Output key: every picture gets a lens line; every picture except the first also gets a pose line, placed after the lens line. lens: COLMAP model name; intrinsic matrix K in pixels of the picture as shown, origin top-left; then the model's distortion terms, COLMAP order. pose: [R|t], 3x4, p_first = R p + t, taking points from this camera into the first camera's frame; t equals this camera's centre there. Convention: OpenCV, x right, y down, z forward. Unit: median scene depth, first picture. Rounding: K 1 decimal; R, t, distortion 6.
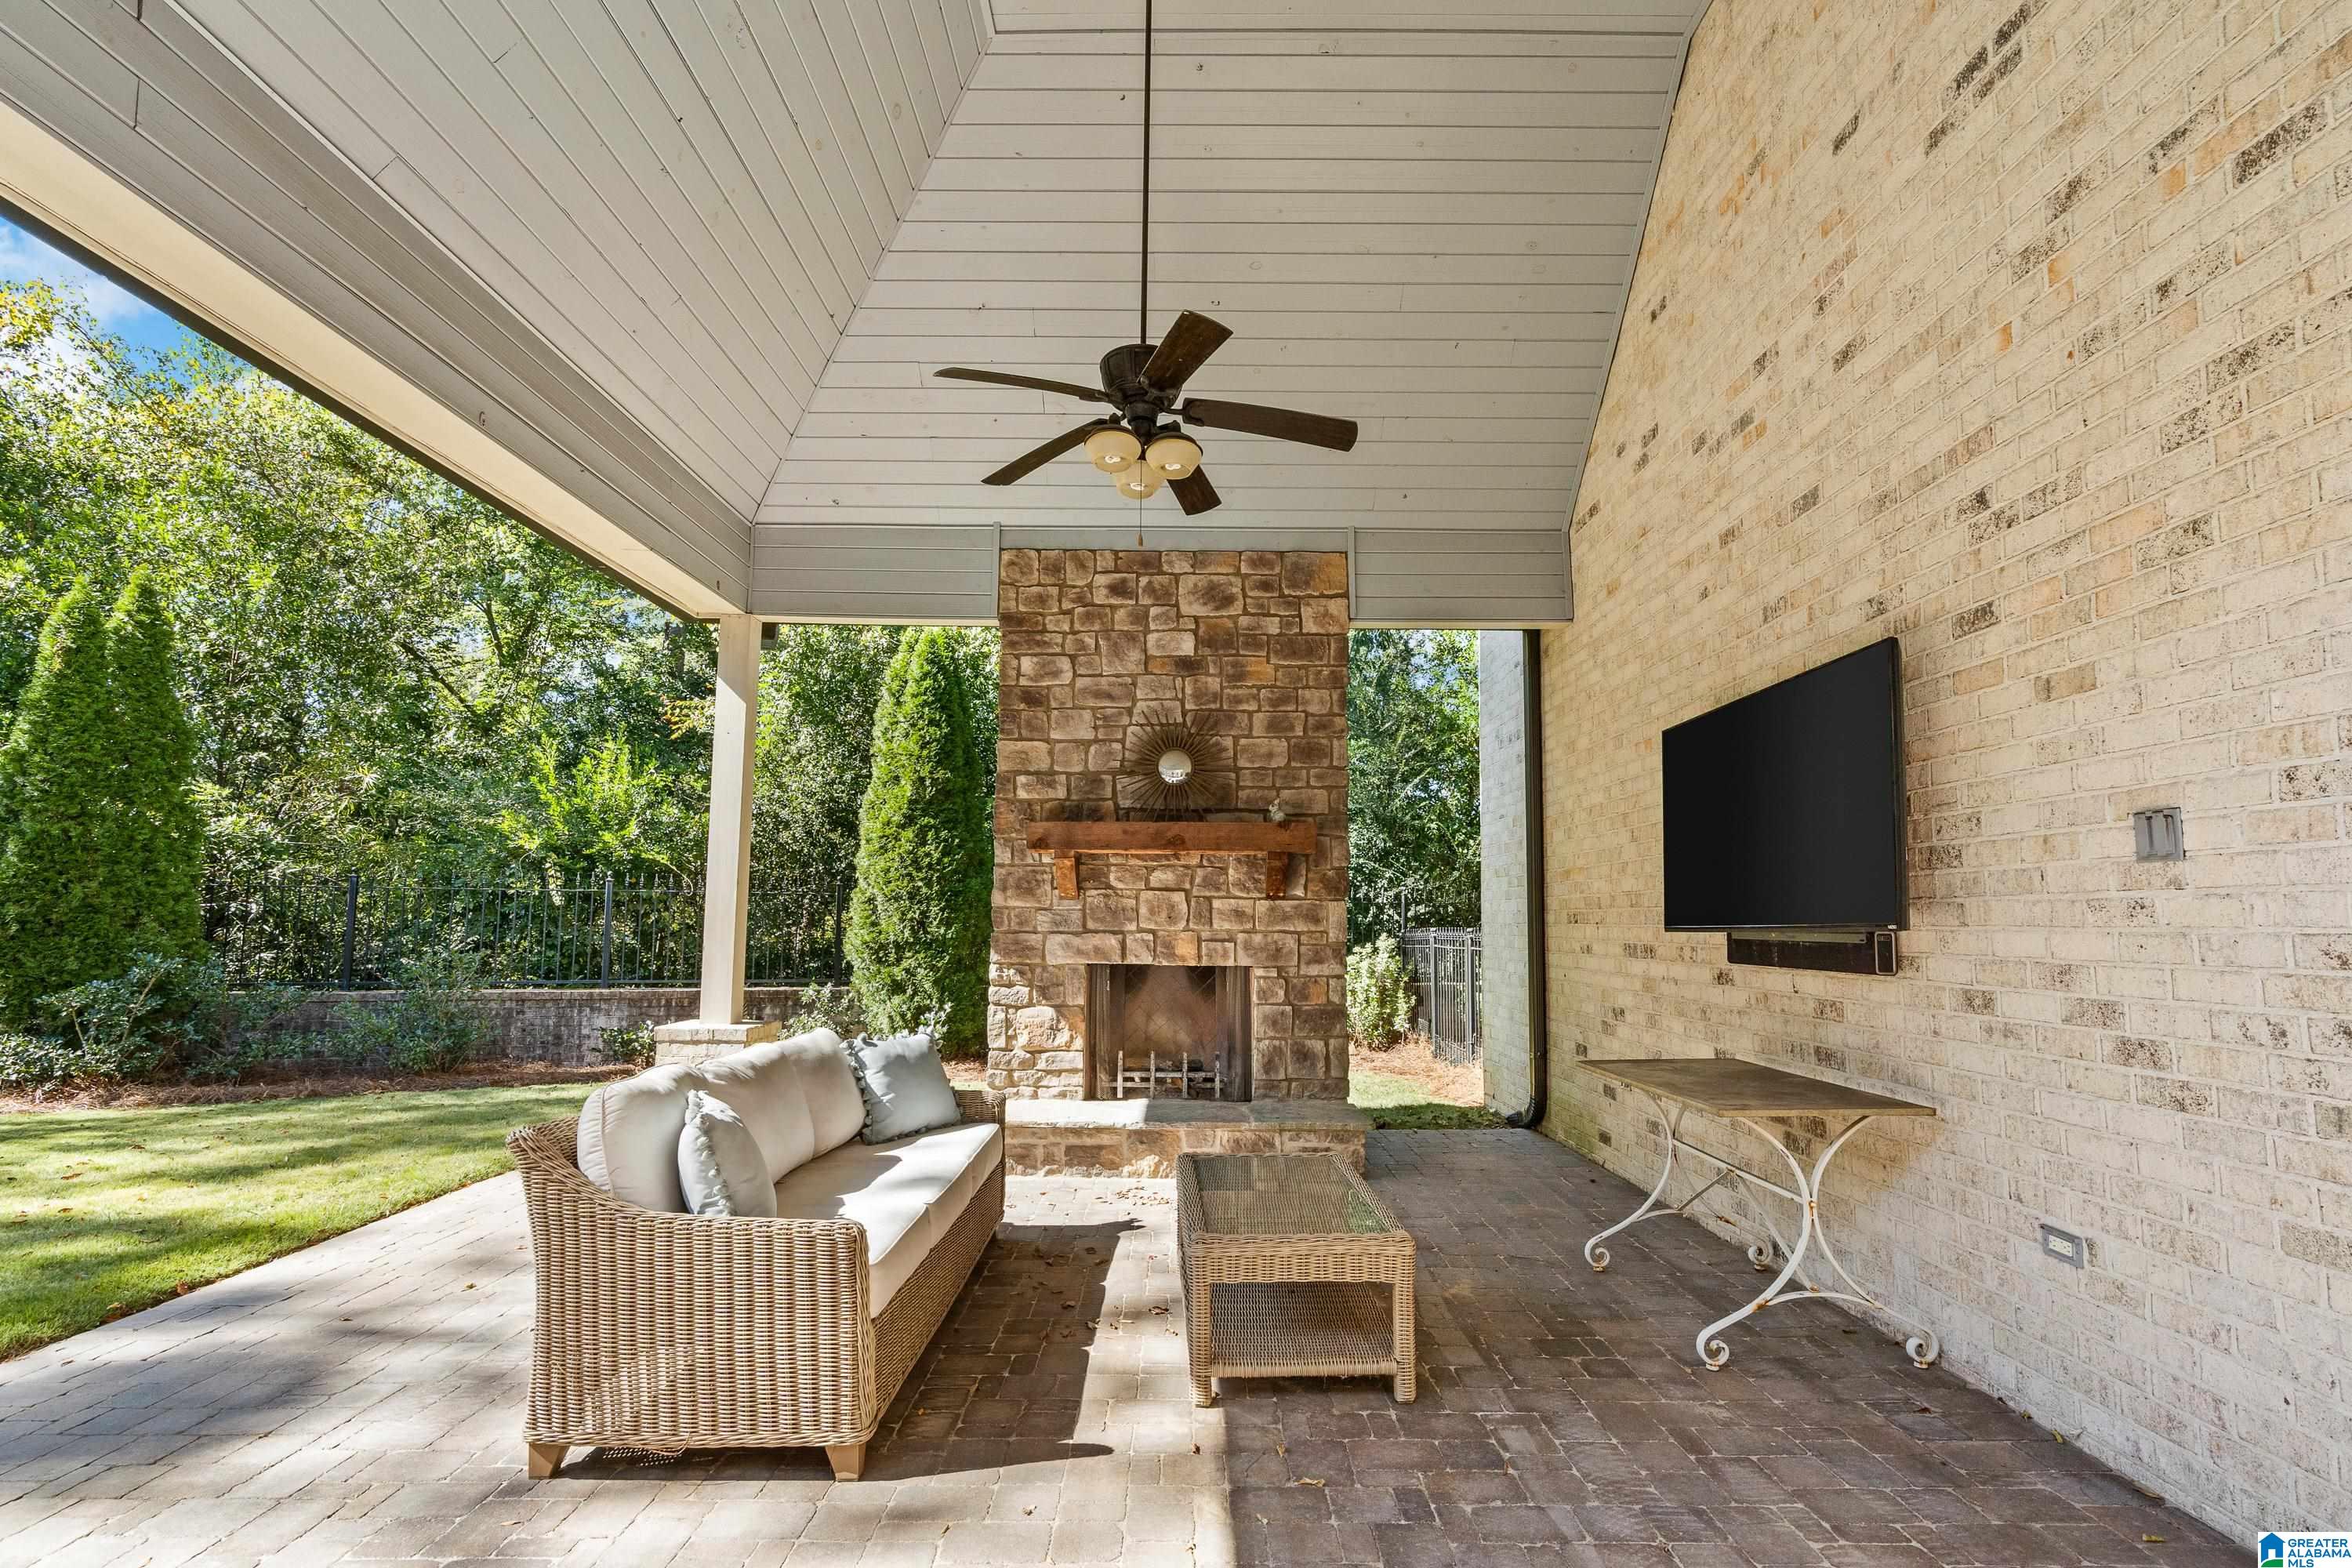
lens RADIAL K [[1087.4, 0, 1173.3], [0, 1087.4, 816.9], [0, 0, 1]] dist [-0.001632, -0.000084]
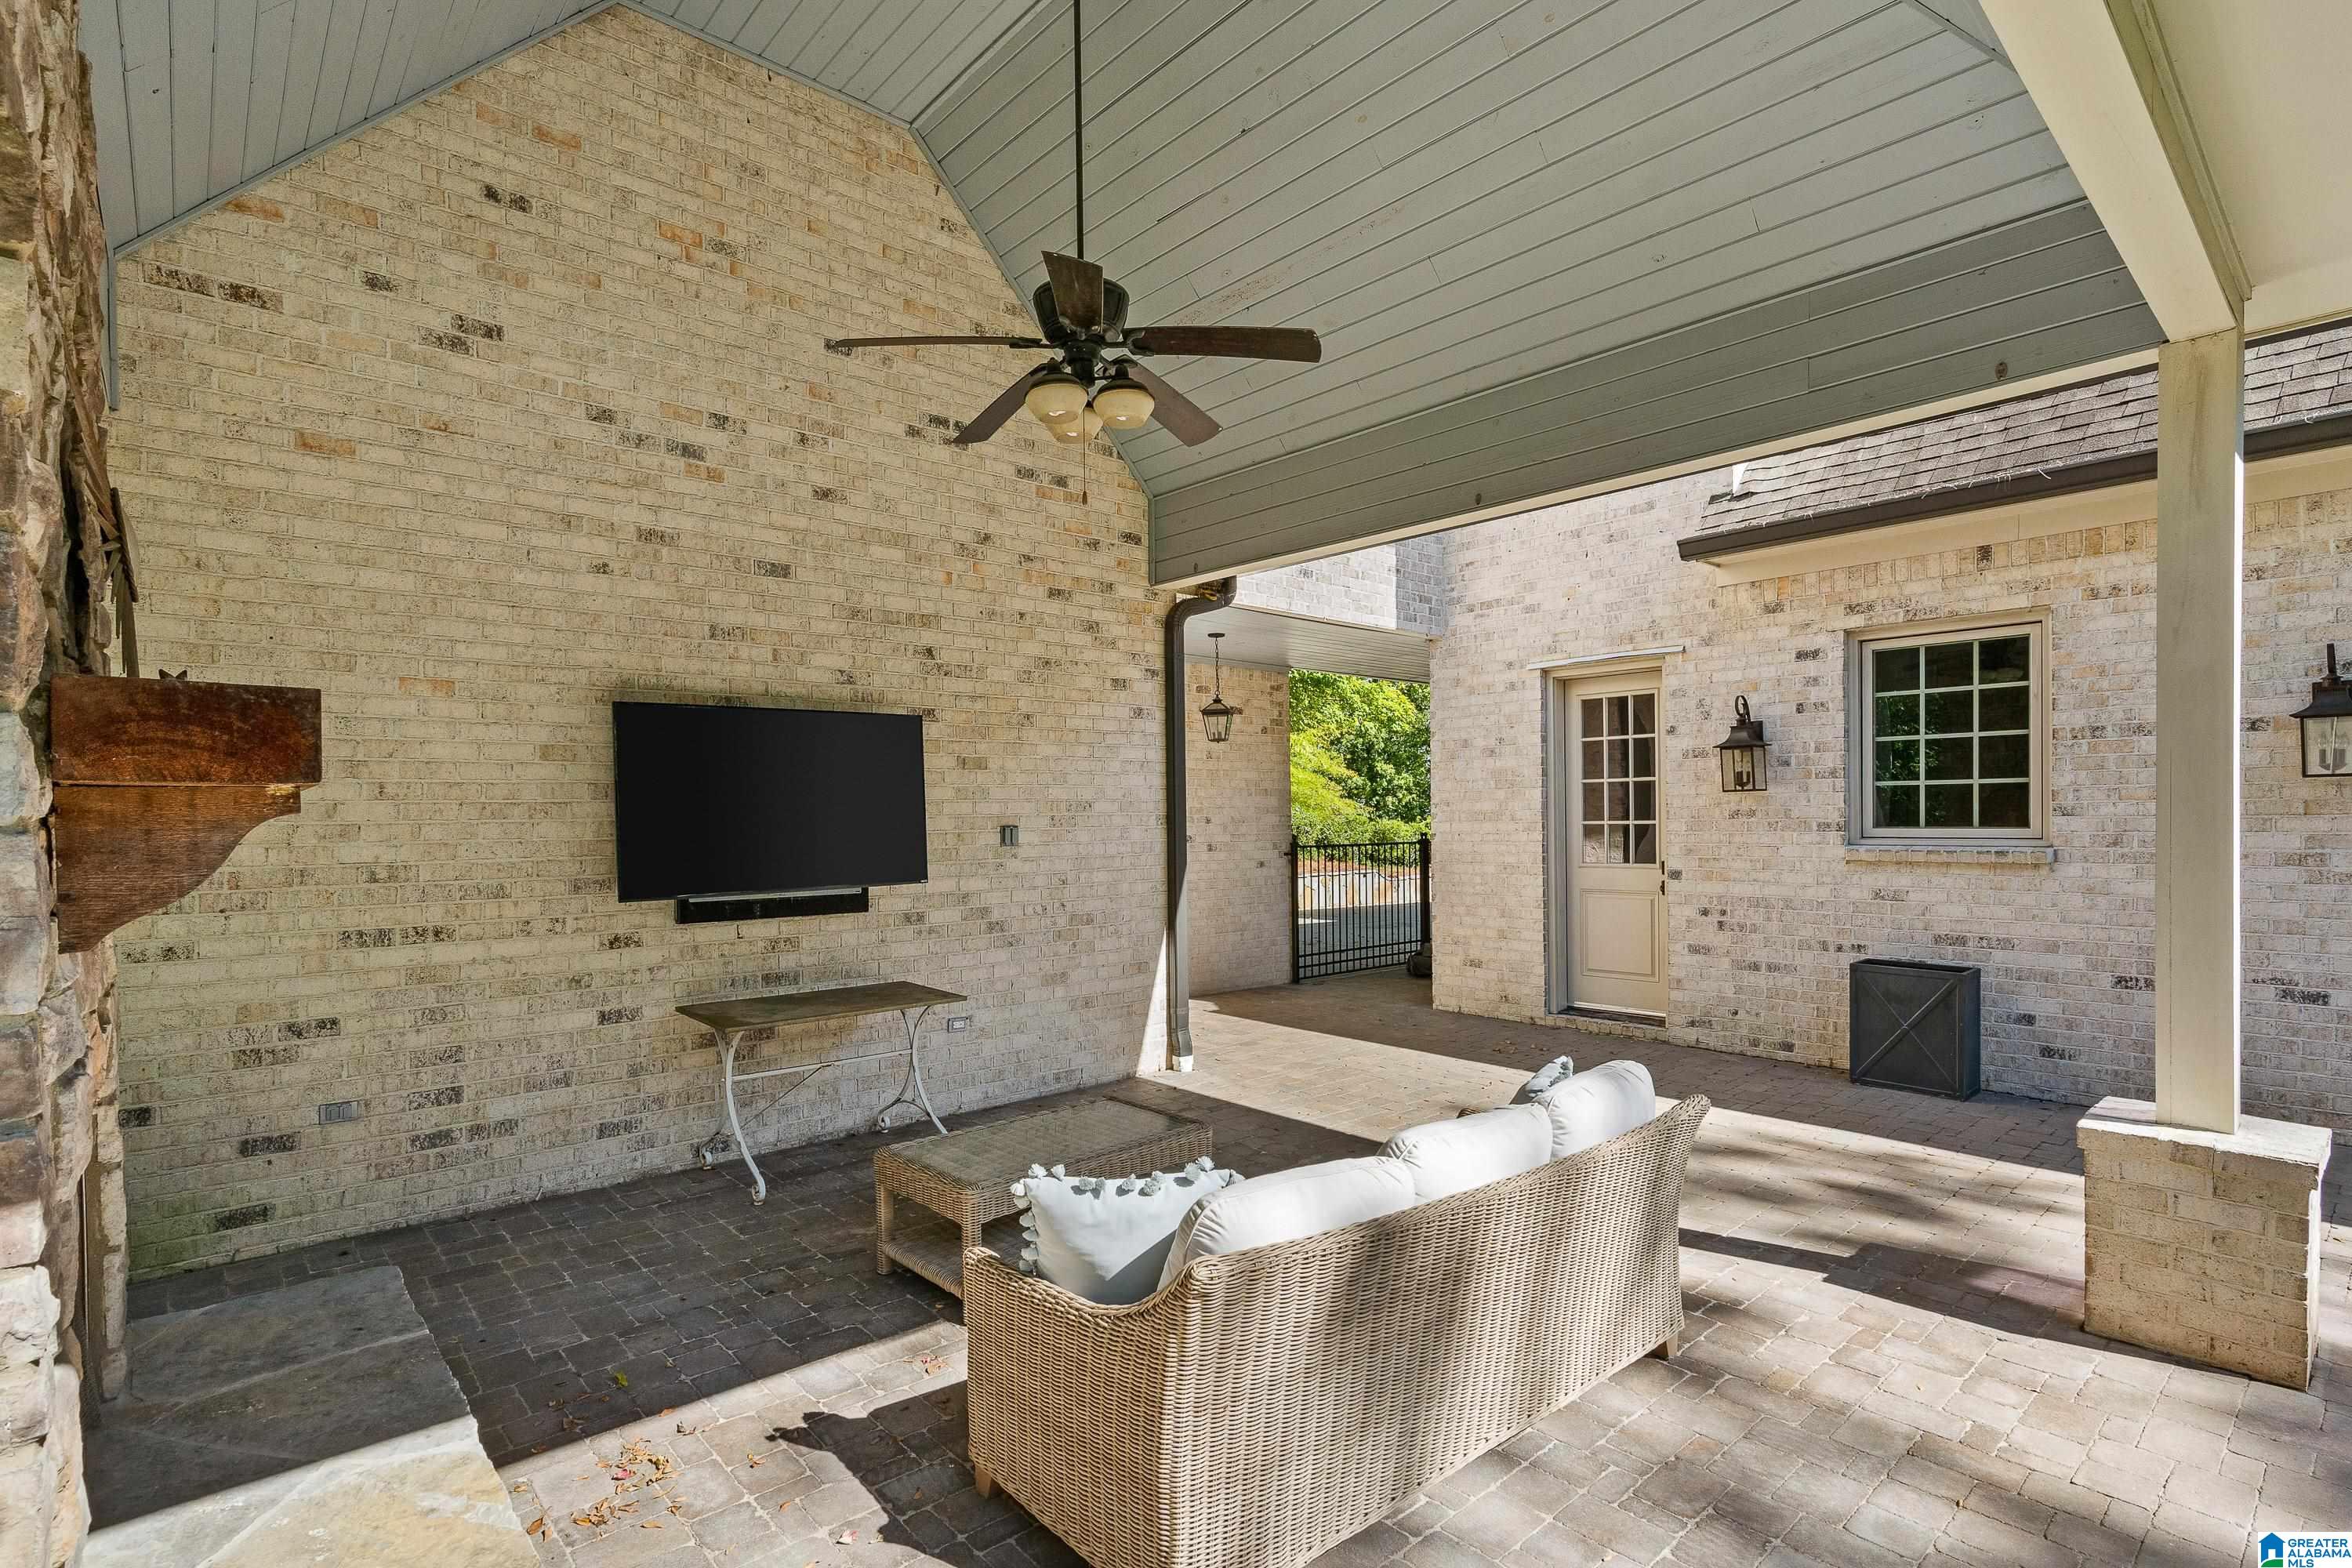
lens RADIAL K [[1123.4, 0, 1155.6], [0, 1123.4, 823.2], [0, 0, 1]] dist [-0.002863, -0.000100]
pose [[-0.662210, -0.003732, 0.749309, -1.008579], [-0.066091, 0.996381, -0.053446, 0.084346], [-0.746398, -0.084916, -0.660060, 2.027330]]
